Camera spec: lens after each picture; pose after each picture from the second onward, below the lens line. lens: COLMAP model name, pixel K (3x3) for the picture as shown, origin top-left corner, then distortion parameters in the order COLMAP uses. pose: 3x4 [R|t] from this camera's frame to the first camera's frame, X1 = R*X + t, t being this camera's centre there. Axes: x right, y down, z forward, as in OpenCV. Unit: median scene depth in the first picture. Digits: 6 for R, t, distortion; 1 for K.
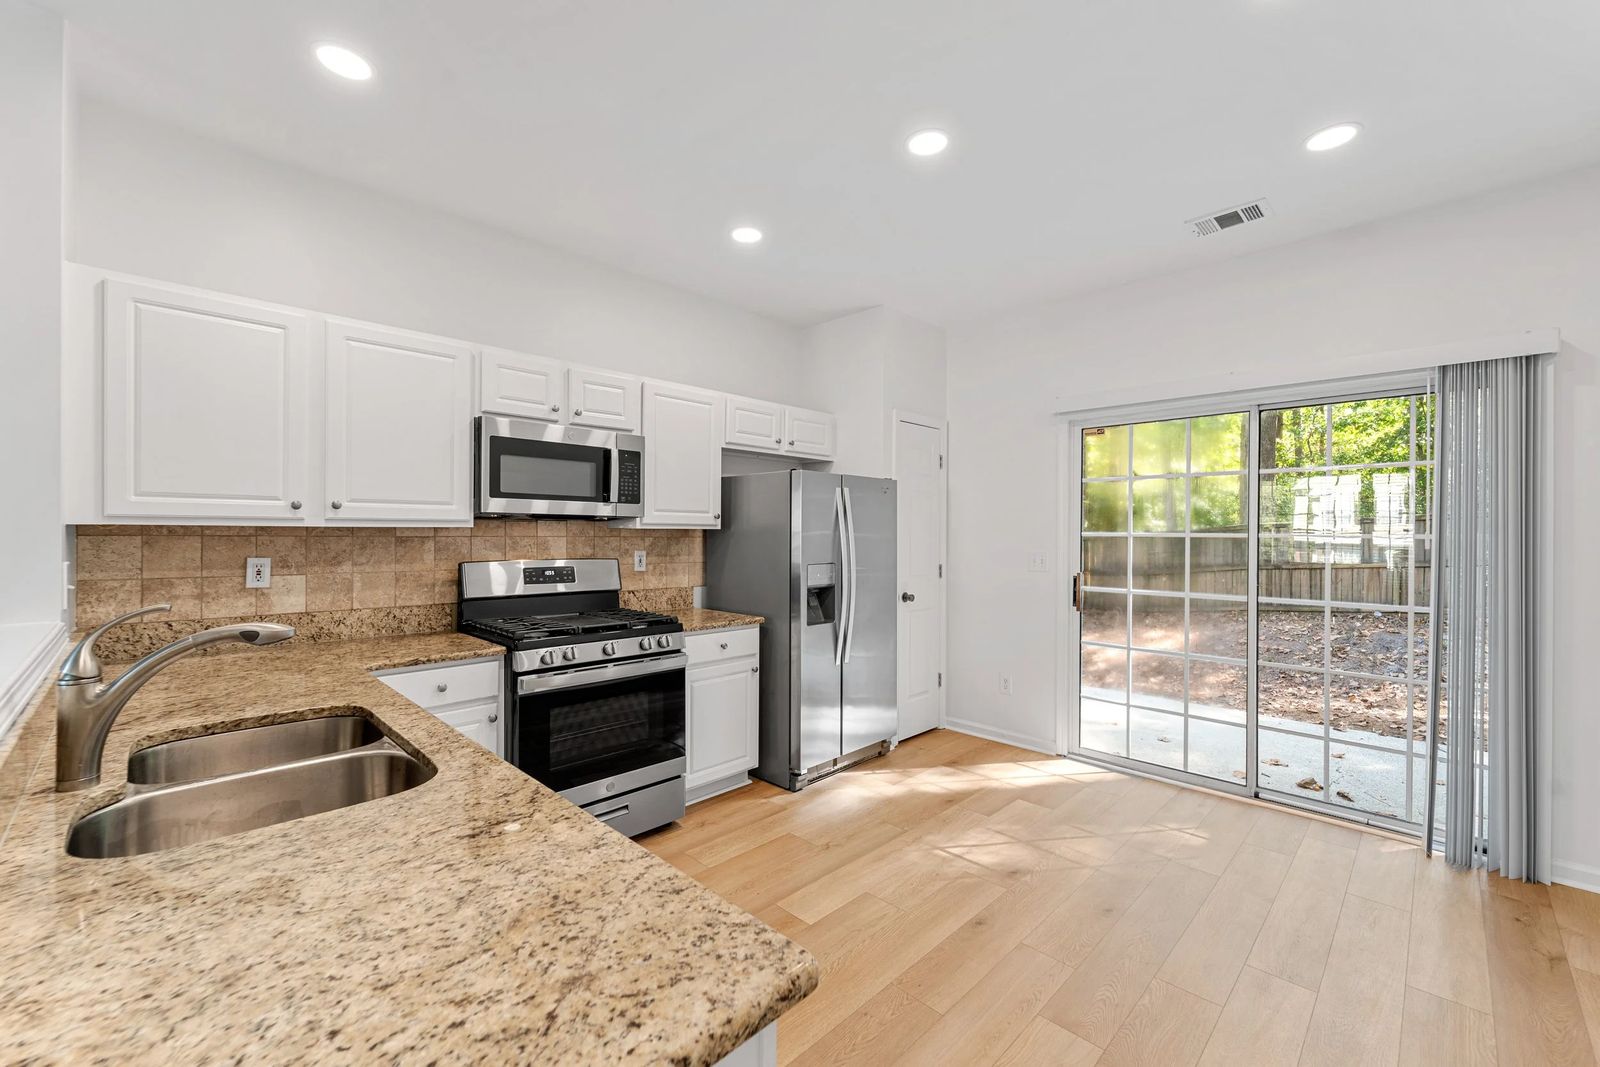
lens RADIAL K [[663.6, 0, 801.2], [0, 663.6, 535.1], [0, 0, 1]] dist [-0.001323, -0.001084]
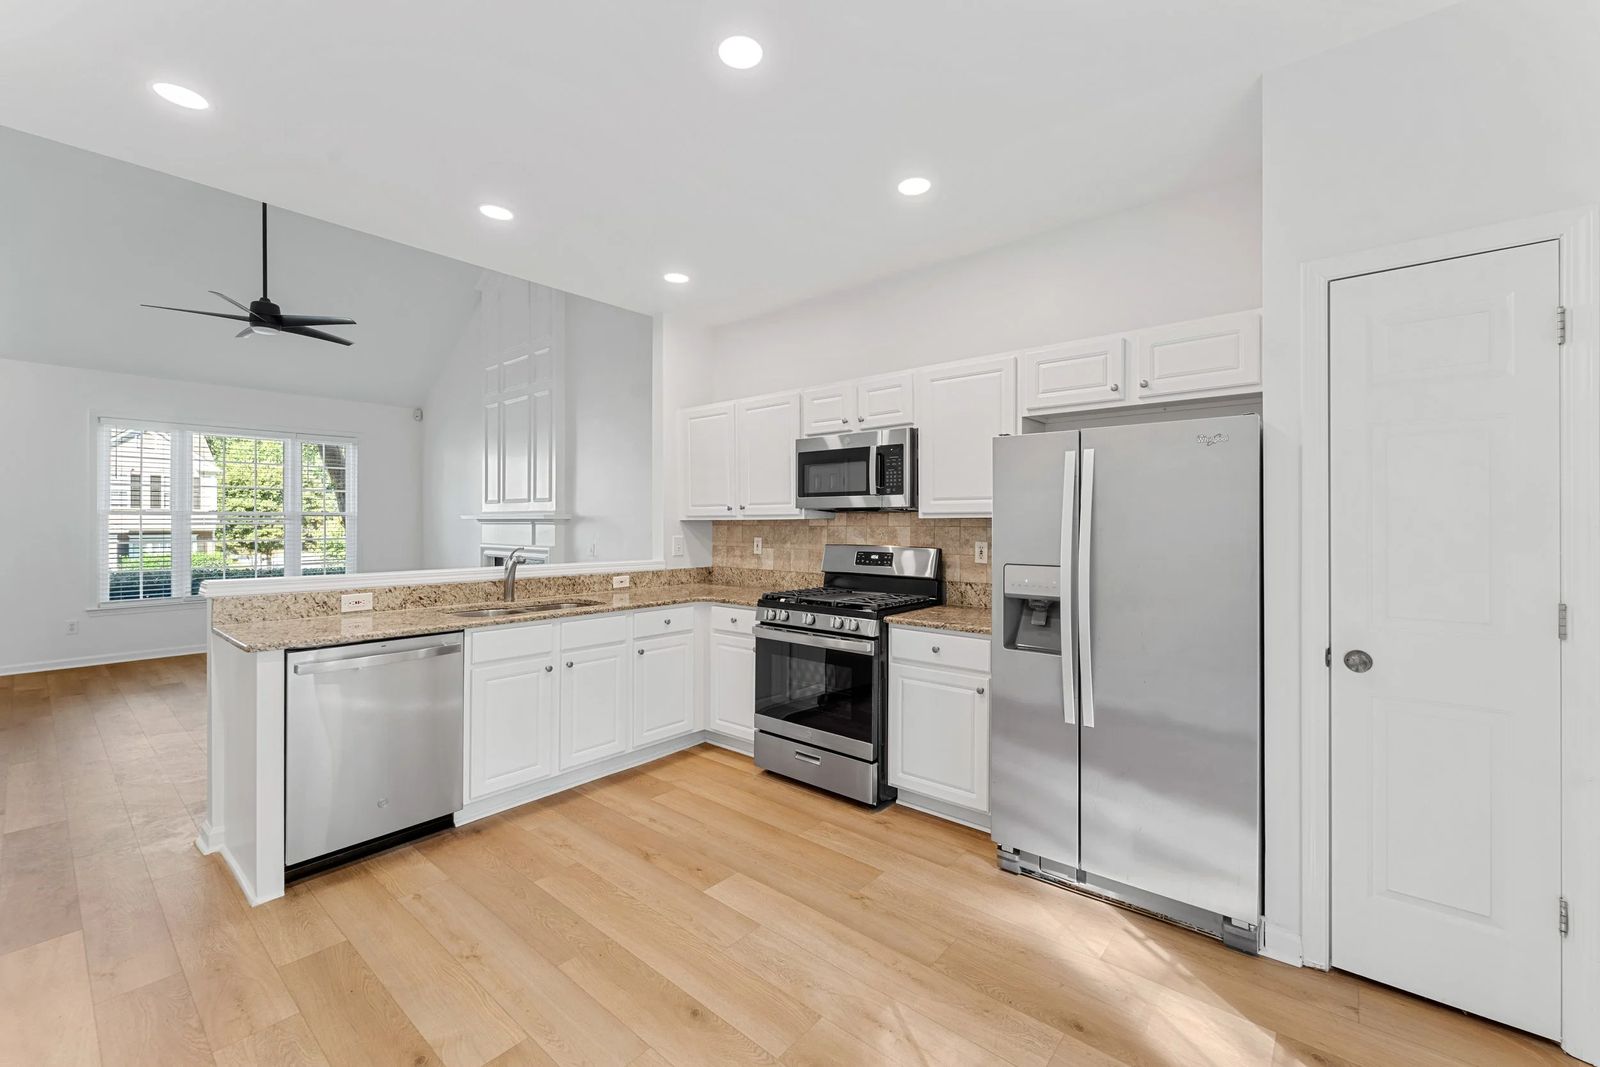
lens RADIAL K [[663.6, 0, 796.6], [0, 663.6, 520.4], [0, 0, 1]] dist [-0.001323, -0.001084]
pose [[0.056651, -0.009266, -0.998351, 0.840448], [-0.003098, 0.999950, -0.009456, 0.003738], [0.998389, 0.003628, 0.056619, 0.843371]]
